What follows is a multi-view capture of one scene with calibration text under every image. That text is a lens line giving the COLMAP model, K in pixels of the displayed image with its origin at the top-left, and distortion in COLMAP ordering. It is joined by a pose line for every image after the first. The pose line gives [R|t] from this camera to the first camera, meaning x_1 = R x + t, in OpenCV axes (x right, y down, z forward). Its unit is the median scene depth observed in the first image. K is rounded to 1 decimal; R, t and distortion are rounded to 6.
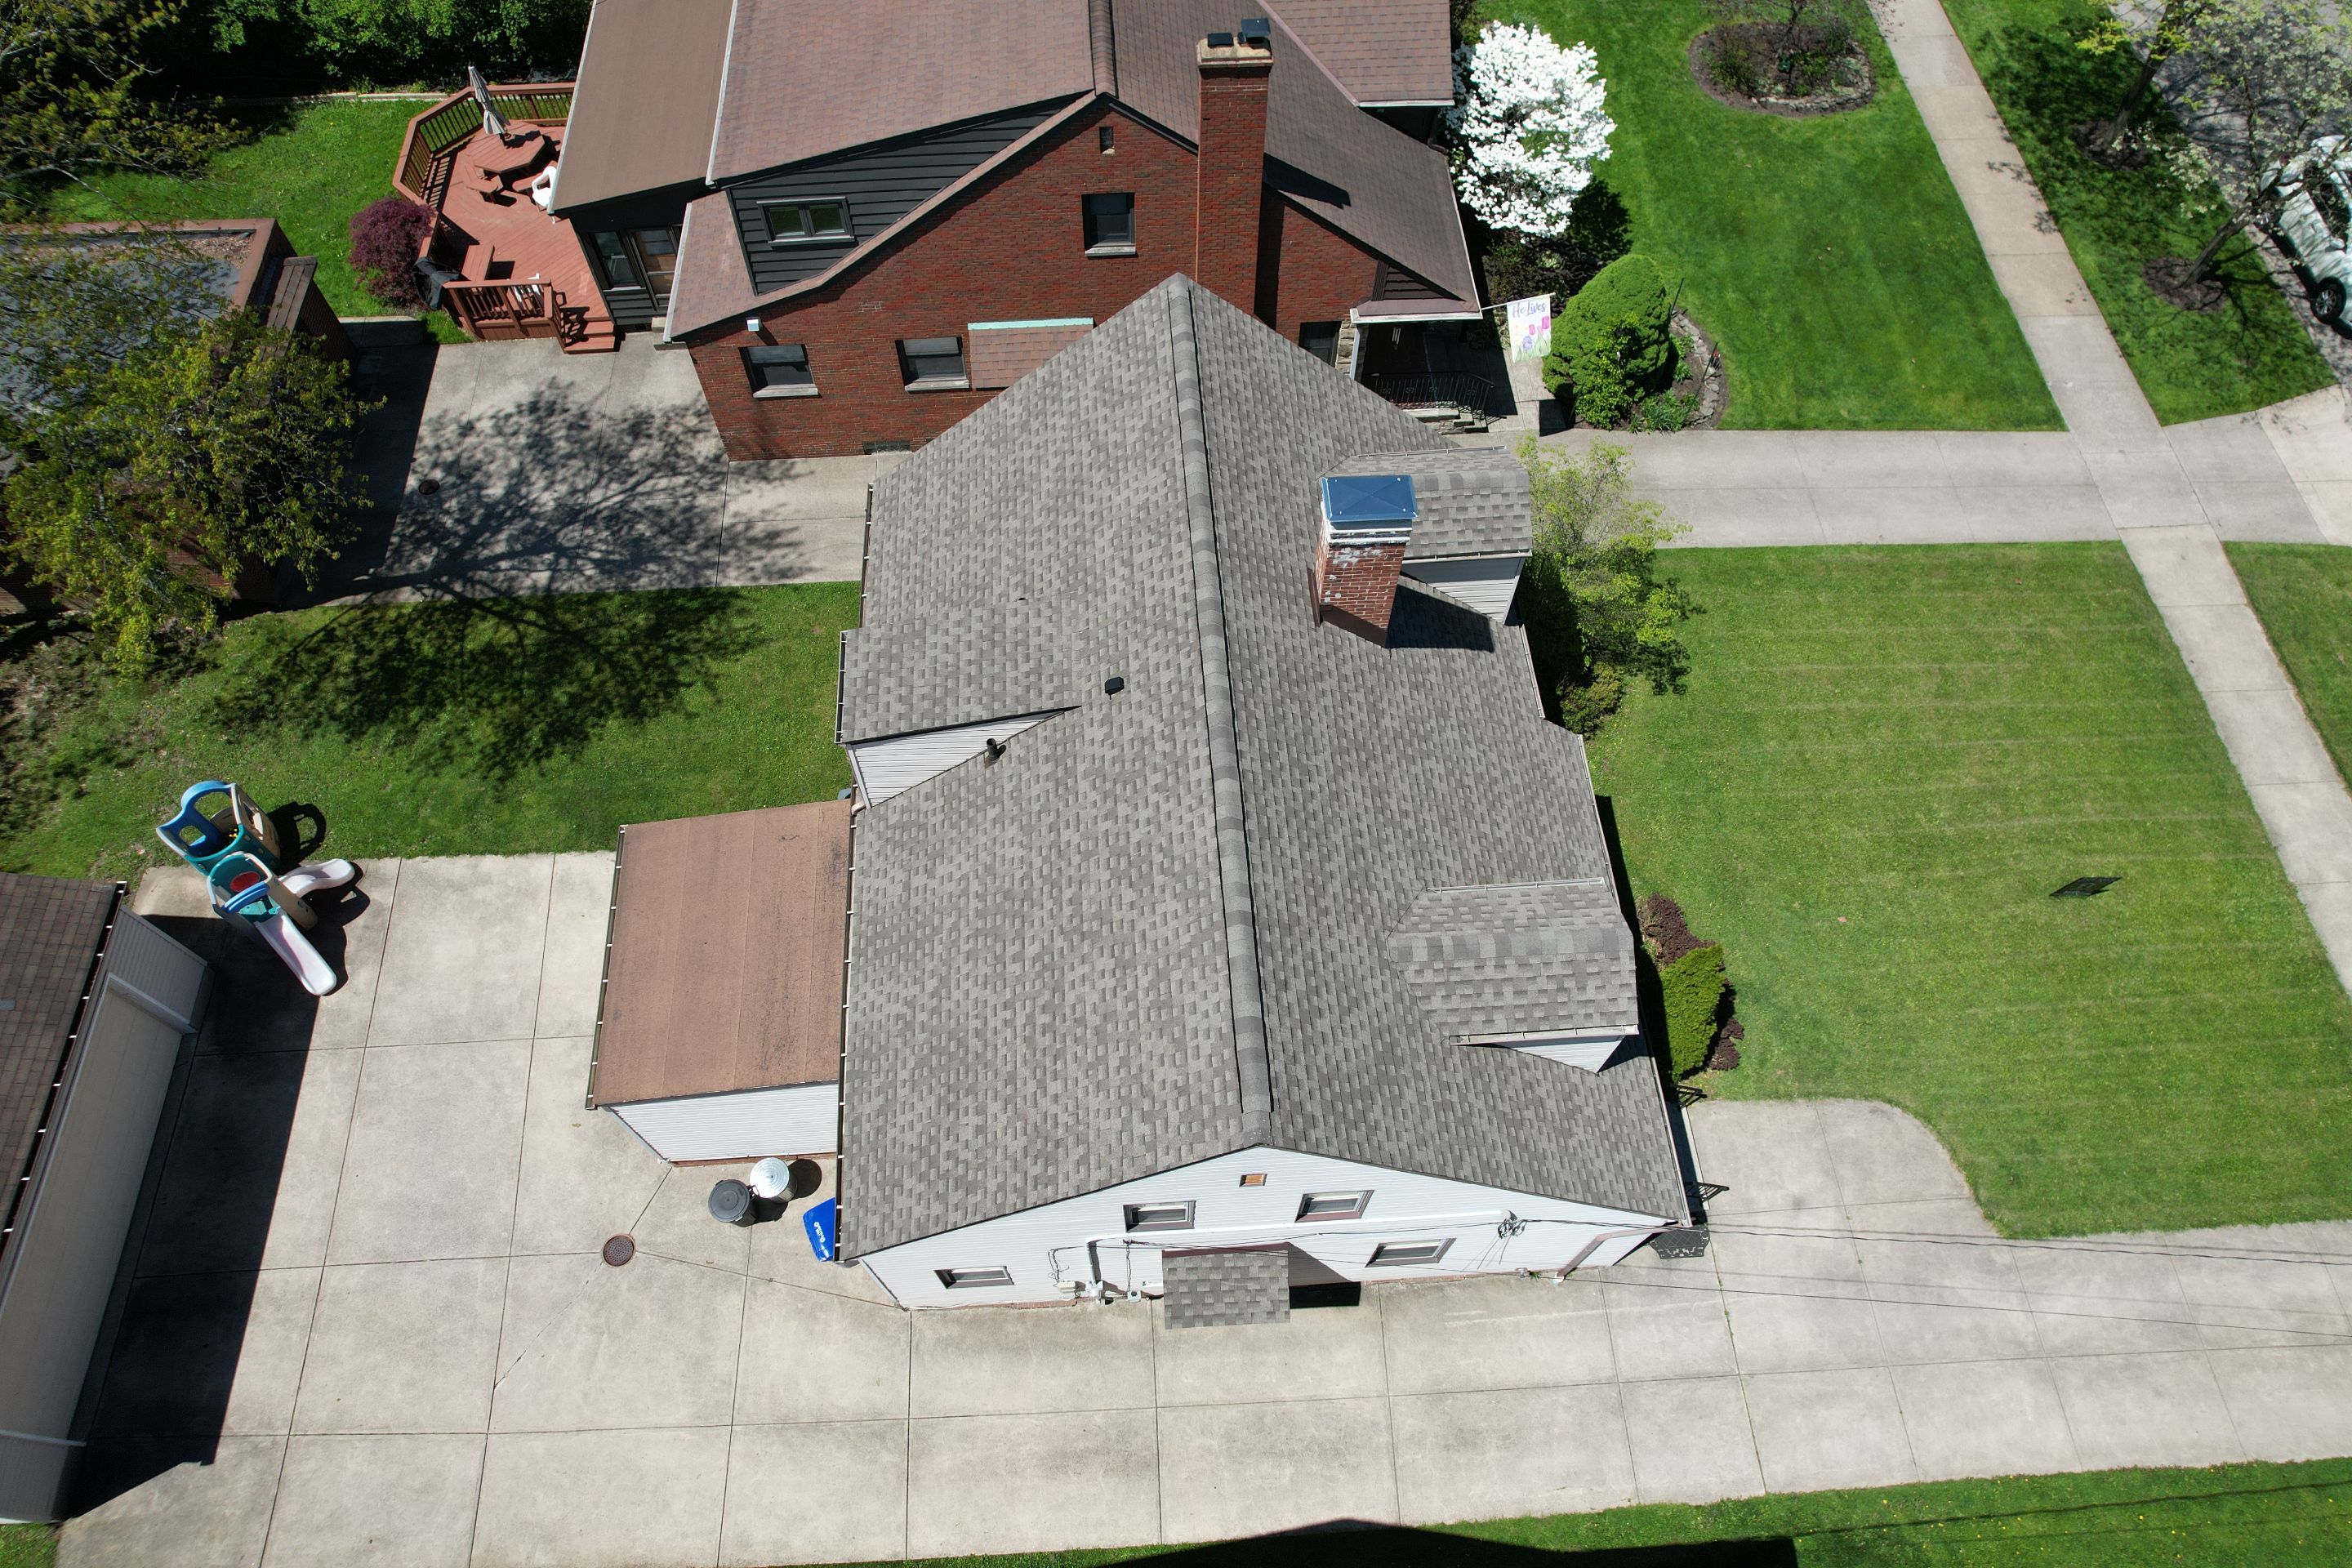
lens RADIAL K [[1499.8, 0, 1178.1], [0, 1499.8, 785.5], [0, 0, 1]] dist [-0.074290, 0.064170]
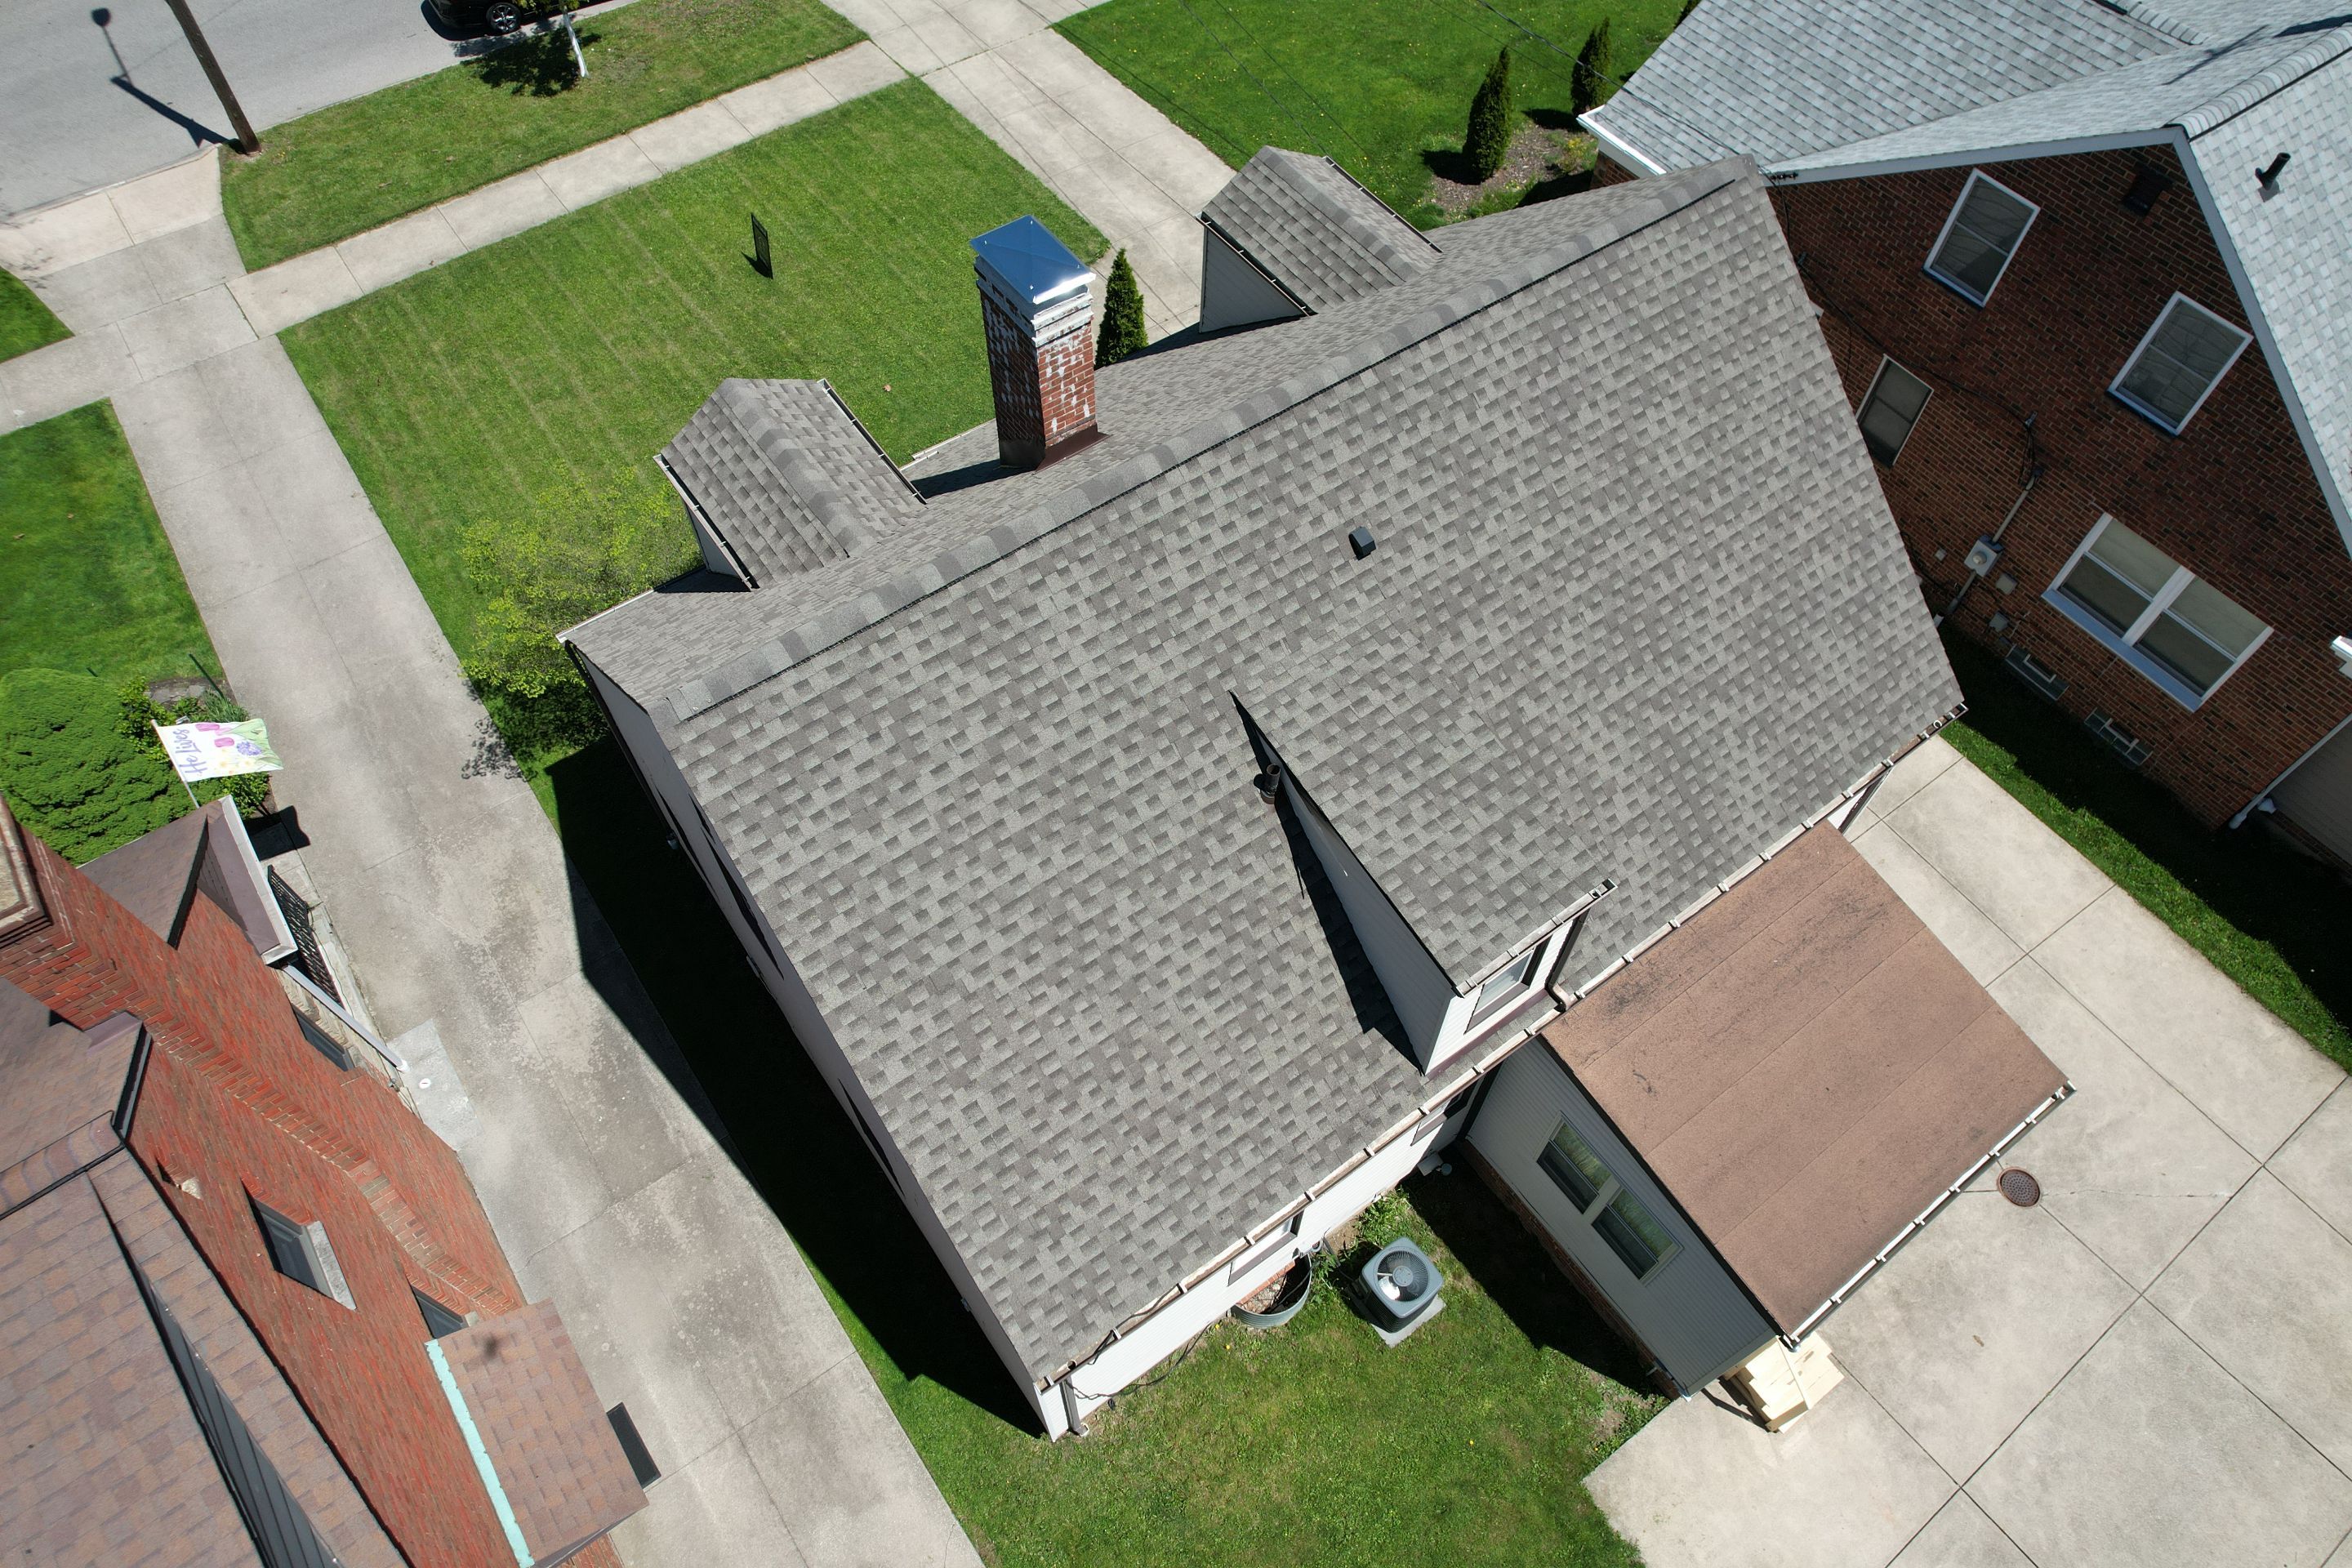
lens RADIAL K [[1499.8, 0, 1165.6], [0, 1499.8, 780.1], [0, 0, 1]] dist [-0.074290, 0.064170]
pose [[-0.526831, -0.715036, 0.459536, -0.303274], [0.737432, -0.115668, 0.665443, -0.470288], [-0.422662, 0.689453, 0.588228, 0.509379]]
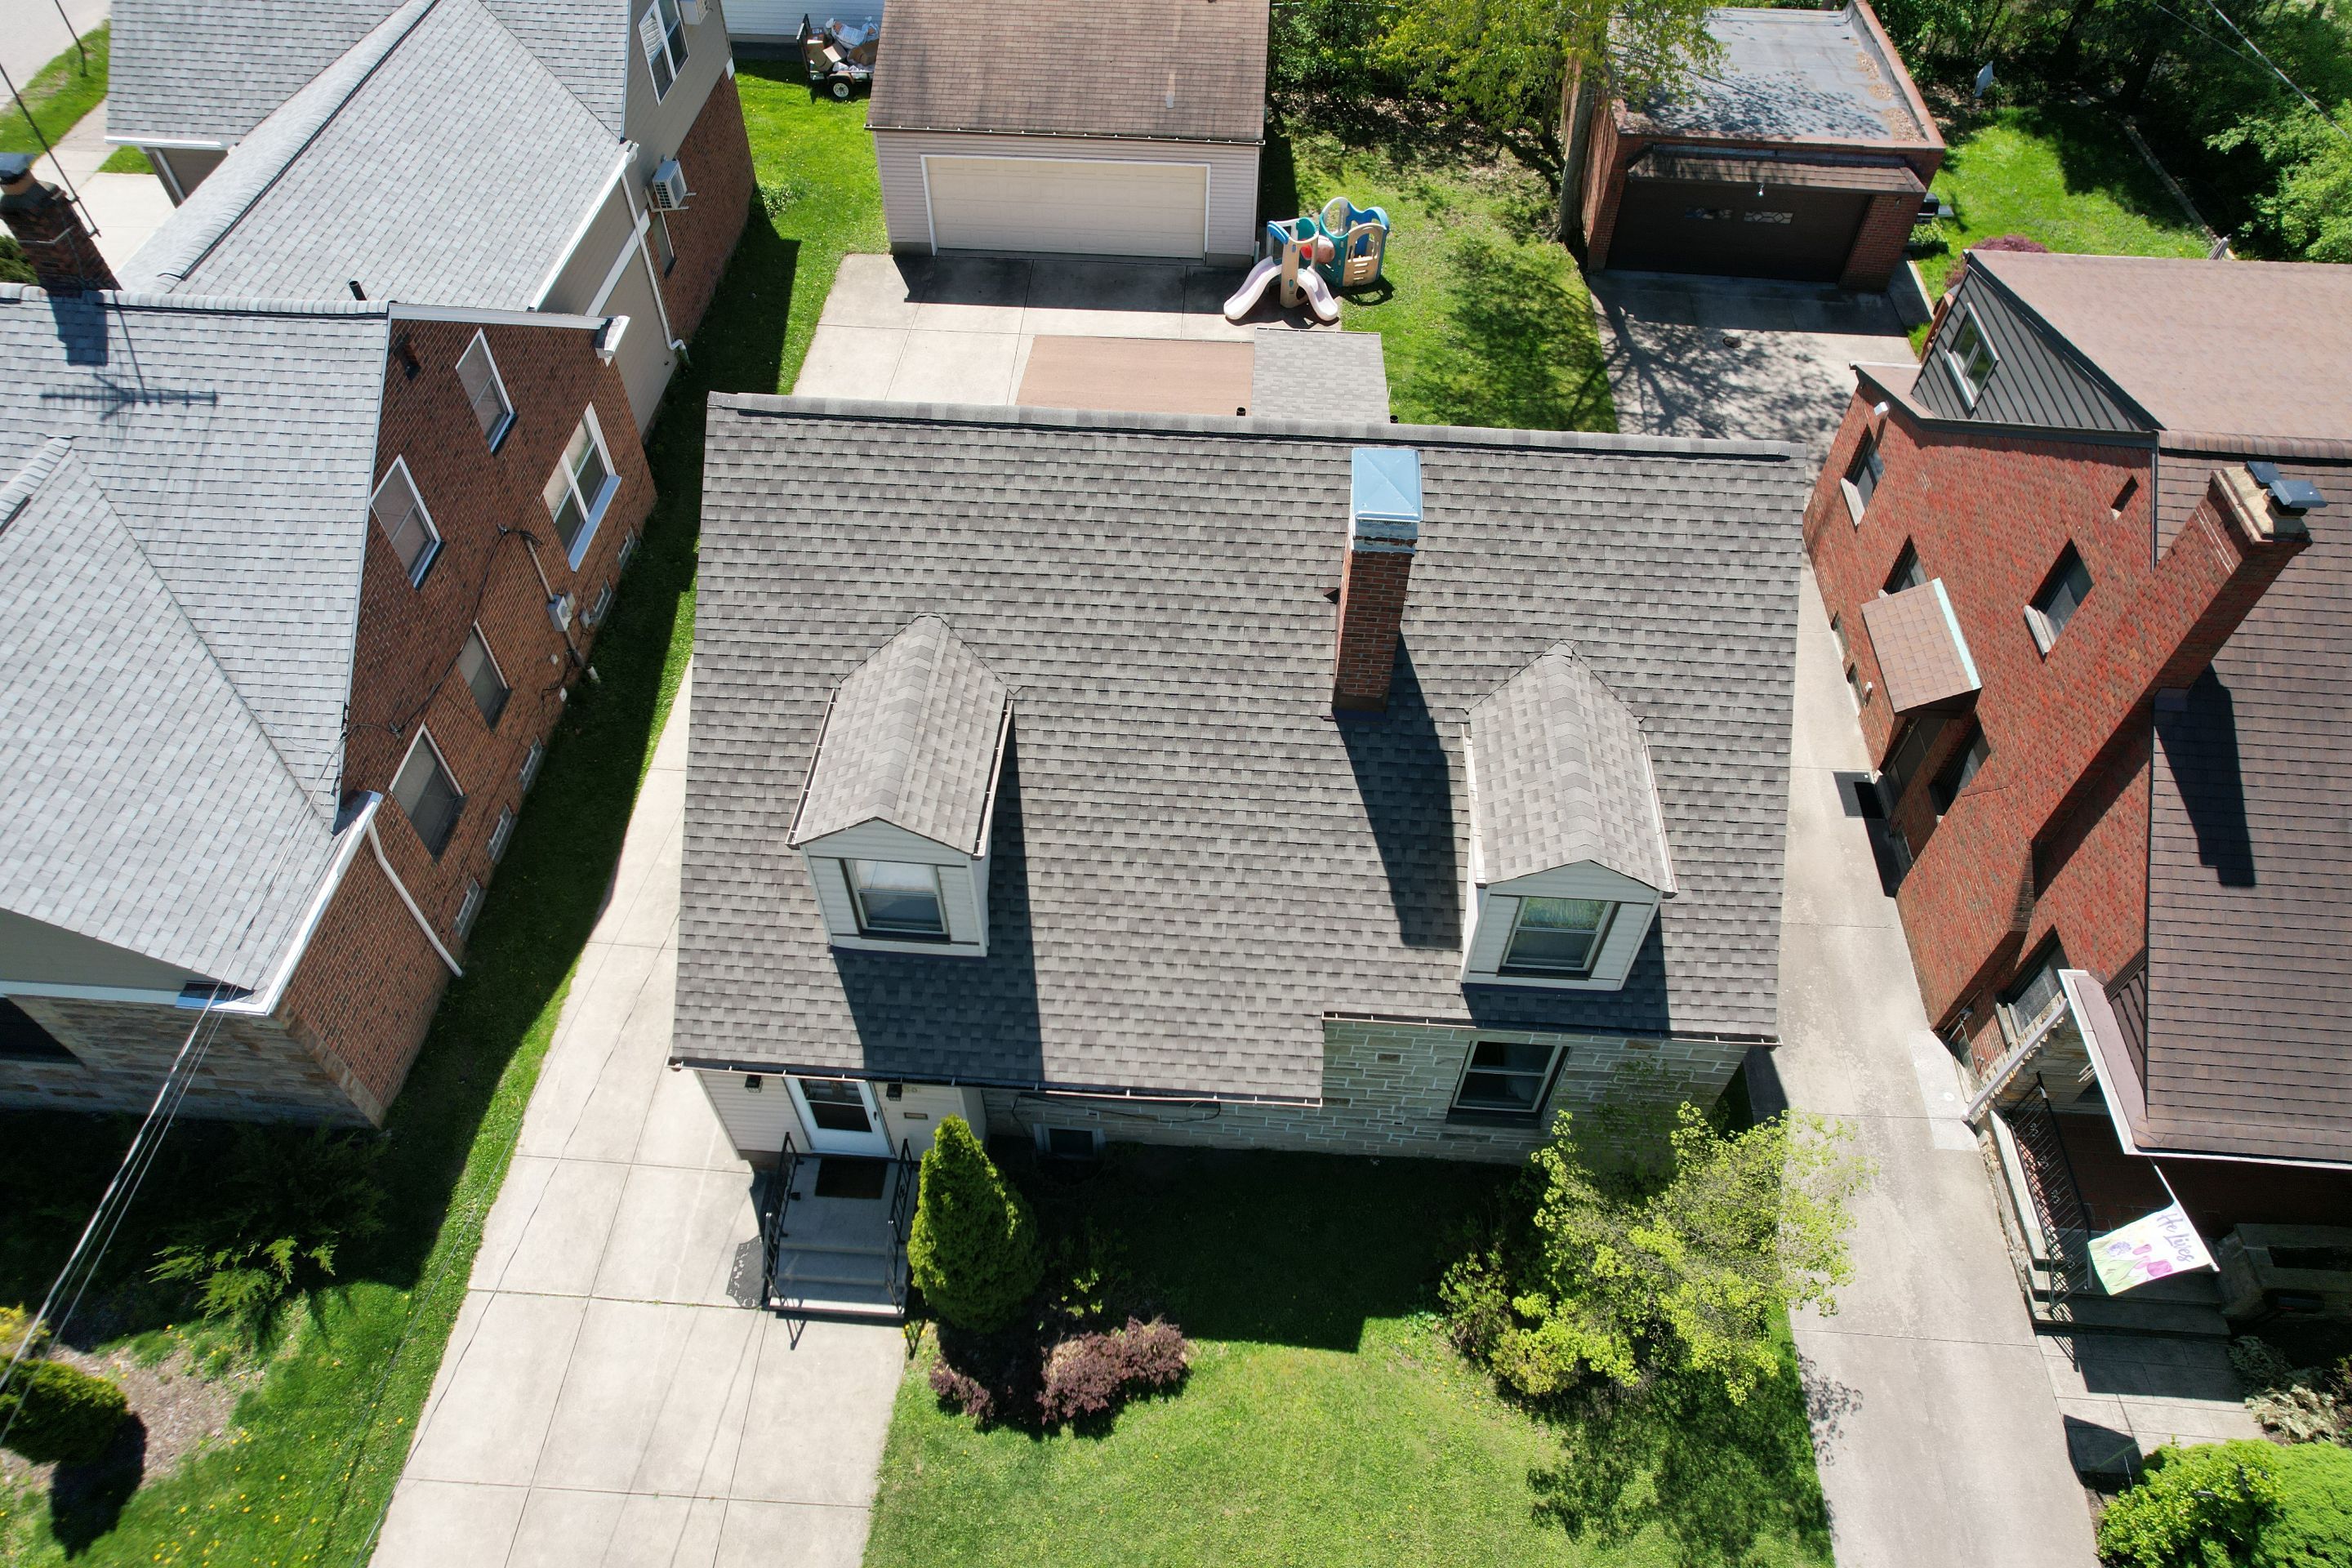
lens RADIAL K [[1499.8, 0, 1182.0], [0, 1499.8, 792.5], [0, 0, 1]] dist [-0.074290, 0.064170]
pose [[-0.123886, 0.763473, -0.633846, 0.564528], [-0.871110, 0.222226, 0.437931, -0.296459], [0.475206, 0.606403, 0.637538, 0.371383]]
